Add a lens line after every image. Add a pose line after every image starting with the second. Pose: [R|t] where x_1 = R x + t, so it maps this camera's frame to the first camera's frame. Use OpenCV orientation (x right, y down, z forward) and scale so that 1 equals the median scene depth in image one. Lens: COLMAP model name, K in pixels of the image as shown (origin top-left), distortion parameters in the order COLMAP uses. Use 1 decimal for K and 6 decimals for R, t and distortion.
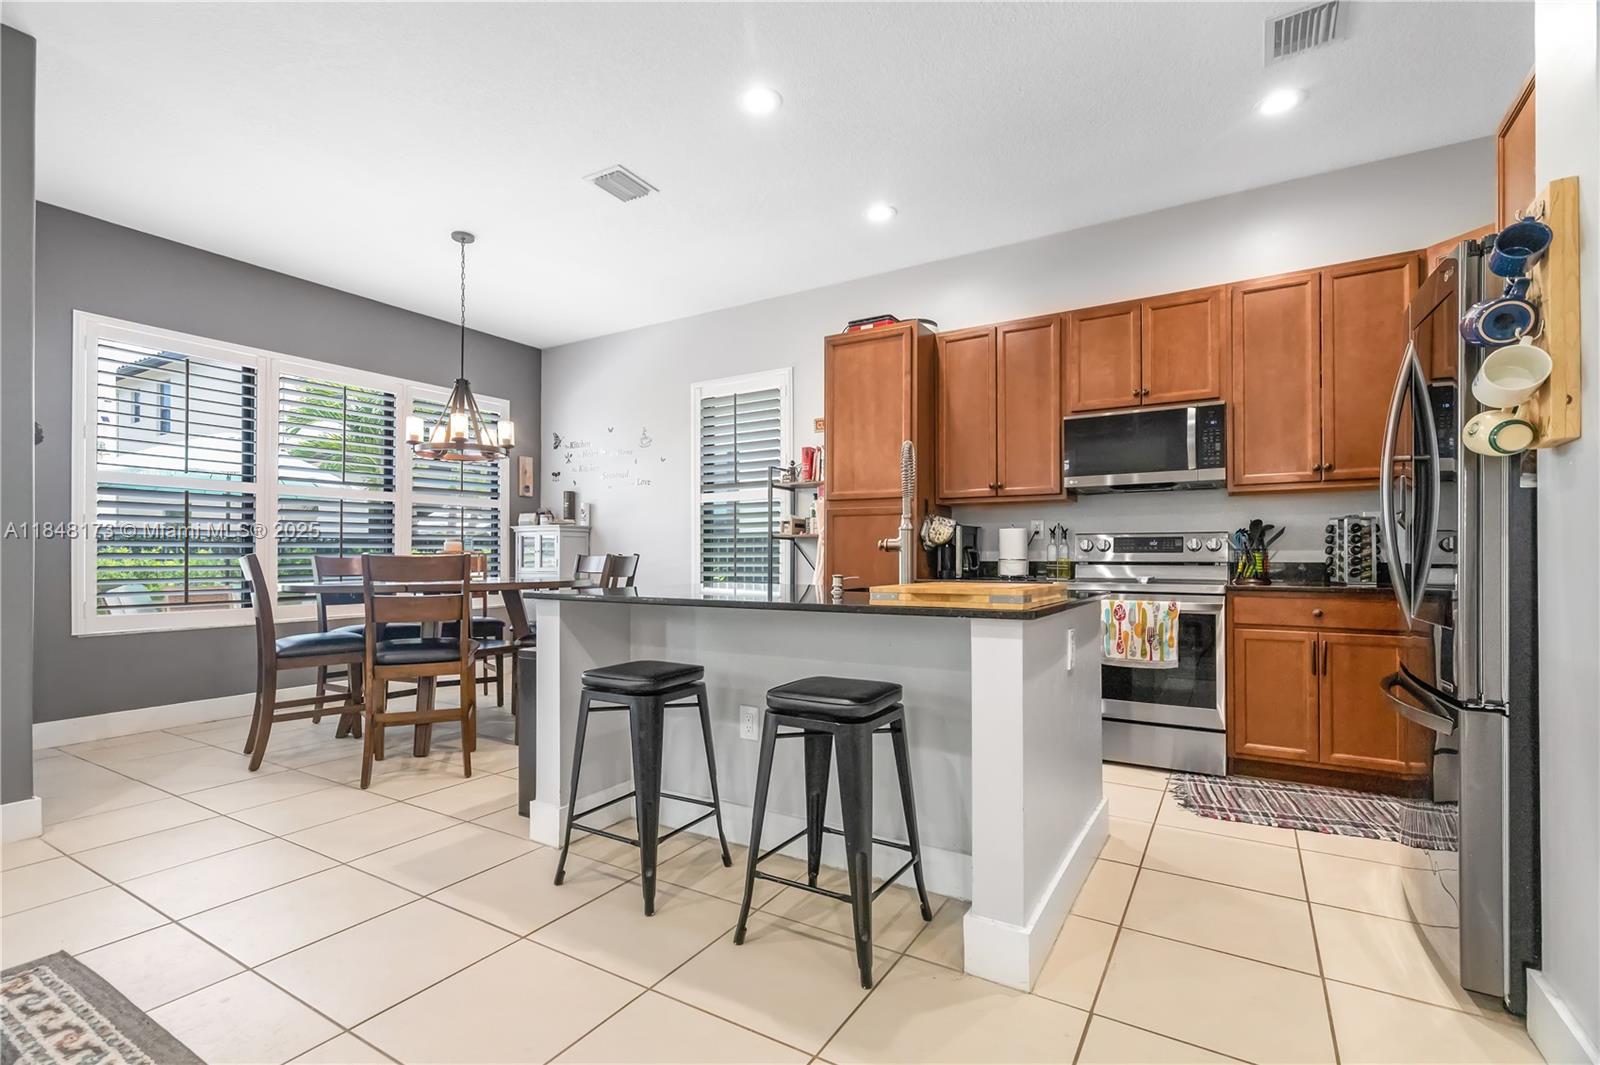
lens RADIAL K [[711.8, 0, 797.5], [0, 711.8, 549.8], [0, 0, 1]] dist [0.006597, 0.001156]
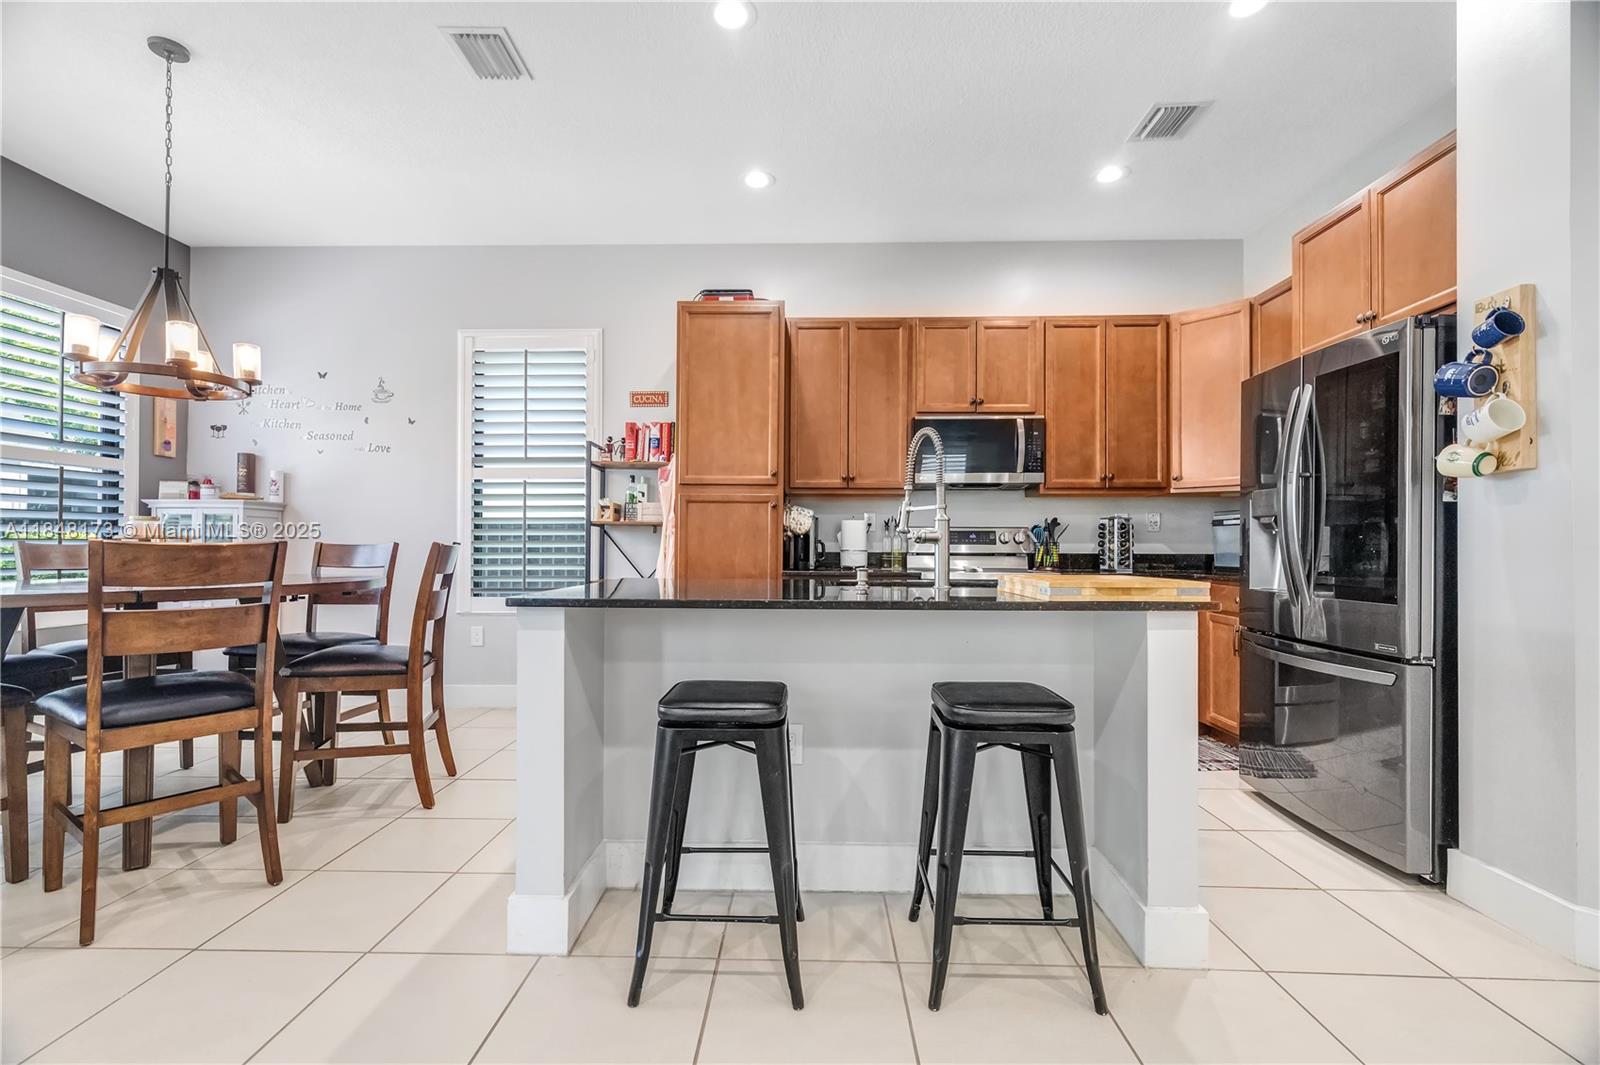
lens RADIAL K [[709.9, 0, 783.1], [0, 709.9, 540.1], [0, 0, 1]] dist [0.003887, 0.000536]
pose [[0.872432, 0.009179, 0.488649, -0.289315], [-0.009991, 0.999950, -0.000946, 0.000888], [-0.488633, -0.004057, 0.872480, 0.159773]]
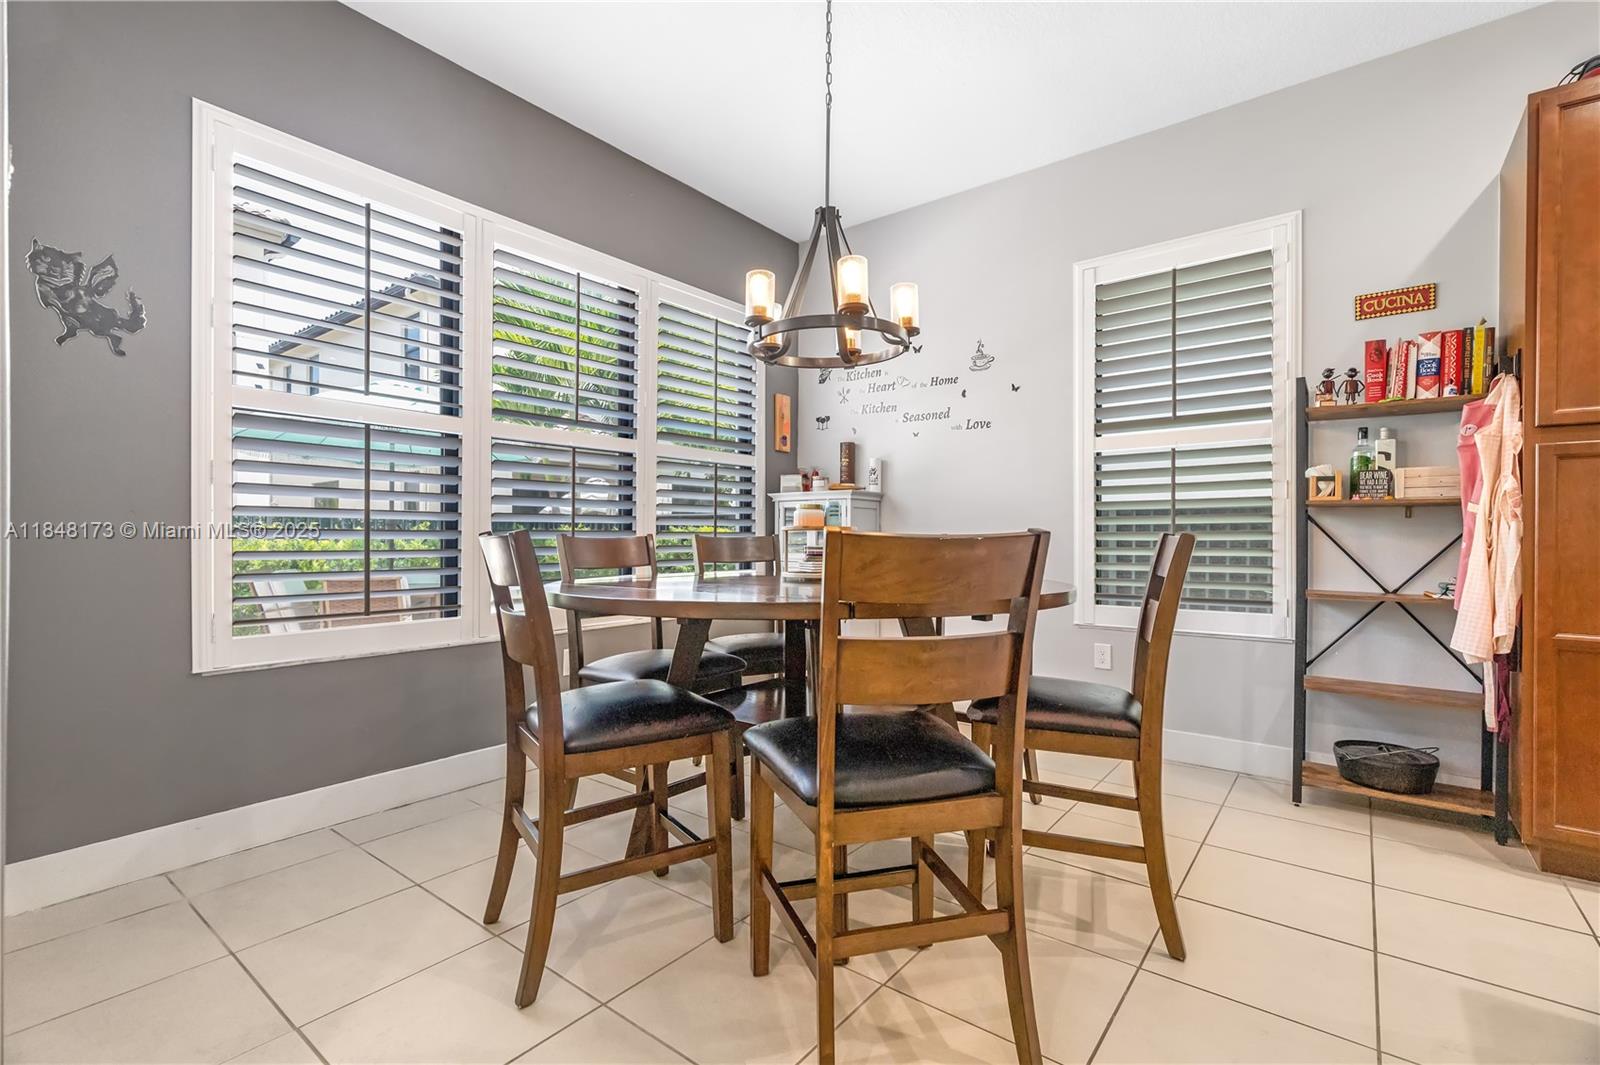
lens RADIAL K [[709.9, 0, 783.1], [0, 709.9, 540.1], [0, 0, 1]] dist [0.003887, 0.000536]
pose [[0.990494, 0.005221, -0.137458, -0.419609], [-0.003325, 0.999896, 0.014019, 0.004461], [0.137516, -0.013429, 0.990408, 0.451156]]
